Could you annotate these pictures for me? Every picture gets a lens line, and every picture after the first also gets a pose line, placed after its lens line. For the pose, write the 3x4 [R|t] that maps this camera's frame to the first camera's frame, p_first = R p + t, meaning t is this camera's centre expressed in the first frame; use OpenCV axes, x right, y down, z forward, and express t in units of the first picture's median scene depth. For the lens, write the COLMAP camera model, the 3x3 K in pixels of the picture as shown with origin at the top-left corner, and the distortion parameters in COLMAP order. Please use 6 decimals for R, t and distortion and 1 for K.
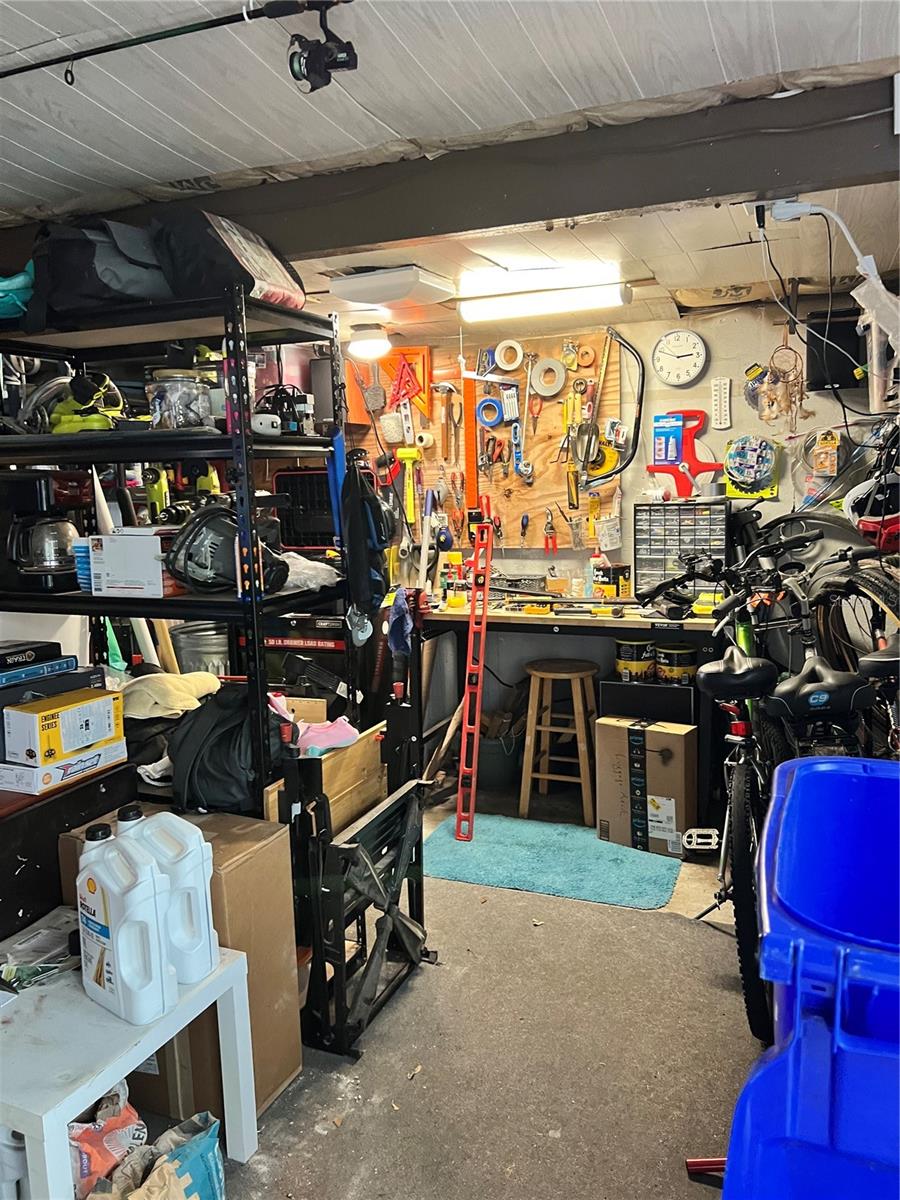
lens RADIAL K [[910.2, 0, 452.6], [0, 910.2, 595.4], [0, 0, 1]] dist [0.056721, -0.075918]
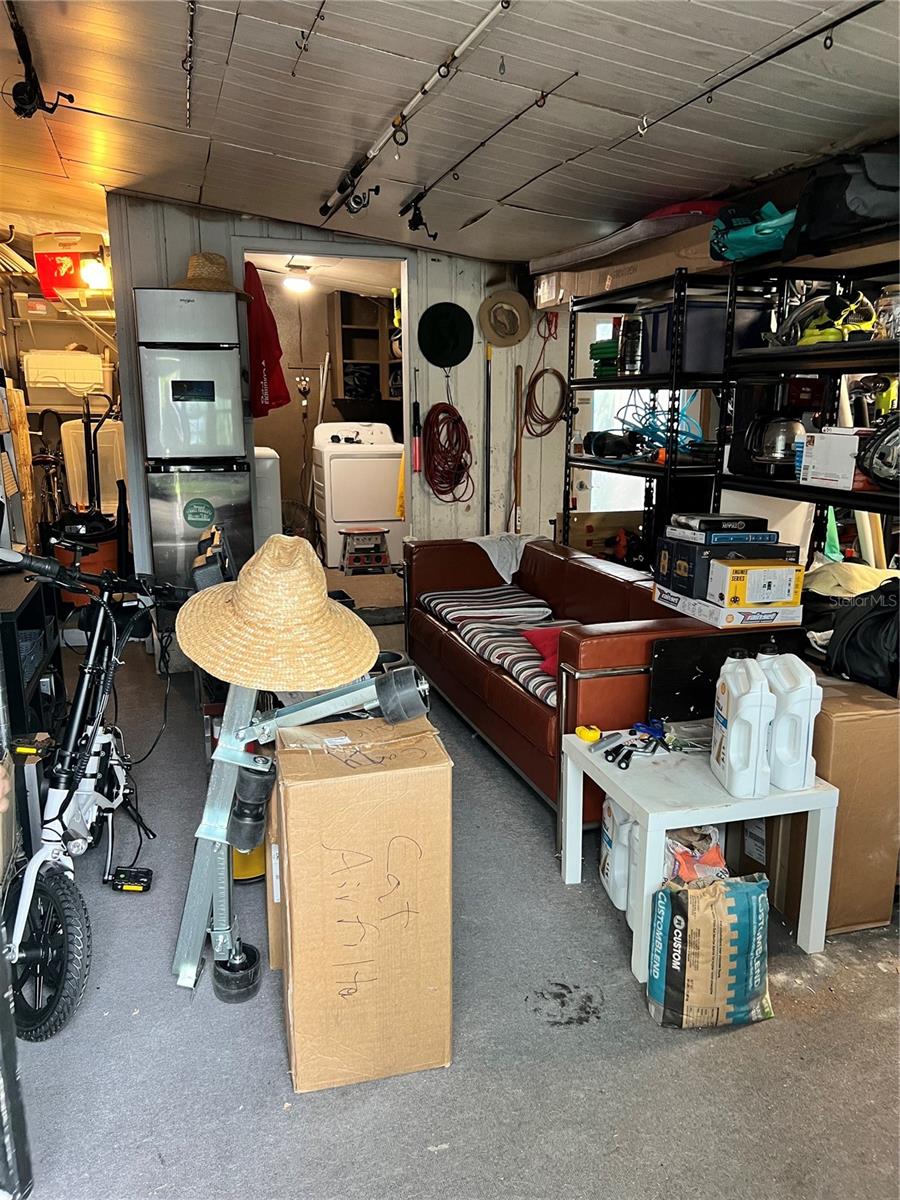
lens RADIAL K [[910.2, 0, 450.4], [0, 910.2, 622.6], [0, 0, 1]] dist [0.056721, -0.075918]
pose [[0.640458, 0.211421, -0.738319, 0.253653], [-0.130062, 0.977334, 0.167041, 0.038623], [0.756900, -0.010956, 0.653439, -0.142632]]
